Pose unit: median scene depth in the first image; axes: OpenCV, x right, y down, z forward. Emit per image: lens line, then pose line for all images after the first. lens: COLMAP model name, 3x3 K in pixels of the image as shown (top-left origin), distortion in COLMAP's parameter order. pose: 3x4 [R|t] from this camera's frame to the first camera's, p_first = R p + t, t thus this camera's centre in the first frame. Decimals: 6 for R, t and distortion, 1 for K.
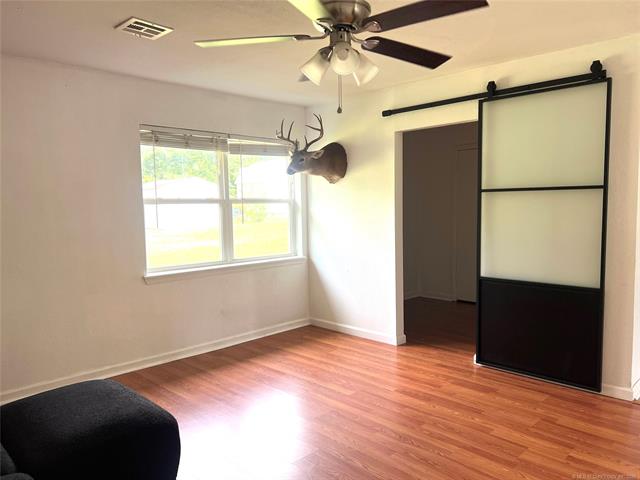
lens RADIAL K [[483.4, 0, 323.1], [0, 483.4, 242.5], [0, 0, 1]] dist [0.025123, -0.006463]
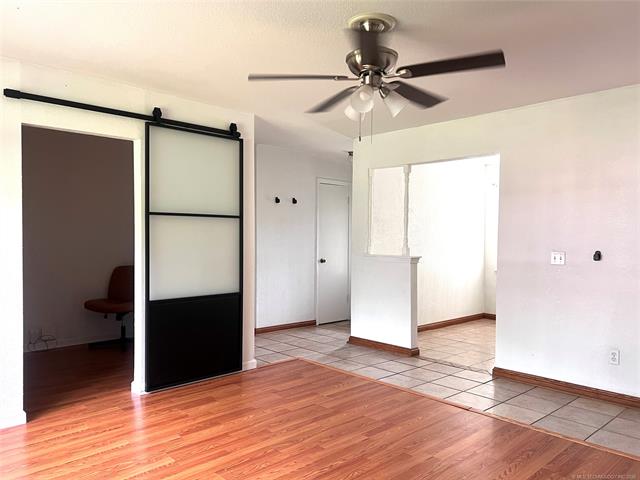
lens RADIAL K [[483.4, 0, 323.1], [0, 483.4, 242.5], [0, 0, 1]] dist [0.025123, -0.006463]
pose [[0.015524, -0.005571, 0.999864, -0.671468], [0.068294, 0.997655, 0.004498, -0.028552], [-0.997544, 0.068215, 0.015868, 0.650925]]
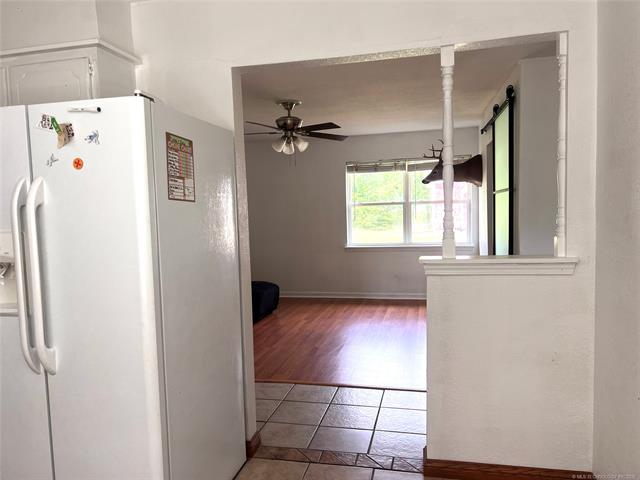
lens RADIAL K [[473.7, 0, 319.7], [0, 473.7, 237.7], [0, 0, 1]] dist [0.043306, 0.000715]
pose [[0.523666, 0.041379, -0.850918, 1.155653], [-0.040974, 0.998887, 0.023358, -0.002607], [0.850938, 0.022634, 0.524779, 0.000932]]
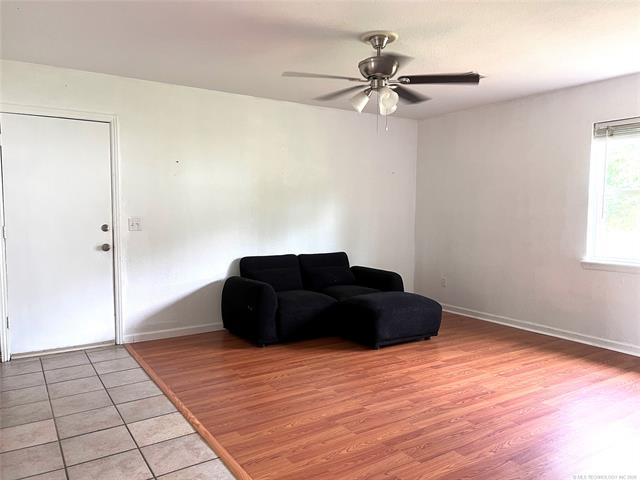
lens RADIAL K [[483.4, 0, 323.1], [0, 483.4, 242.5], [0, 0, 1]] dist [0.025123, -0.006463]
pose [[-0.202384, 0.078577, -0.976149, 0.917743], [-0.074490, 0.992653, 0.095349, -0.039108], [0.976469, 0.092011, -0.195044, 0.677345]]
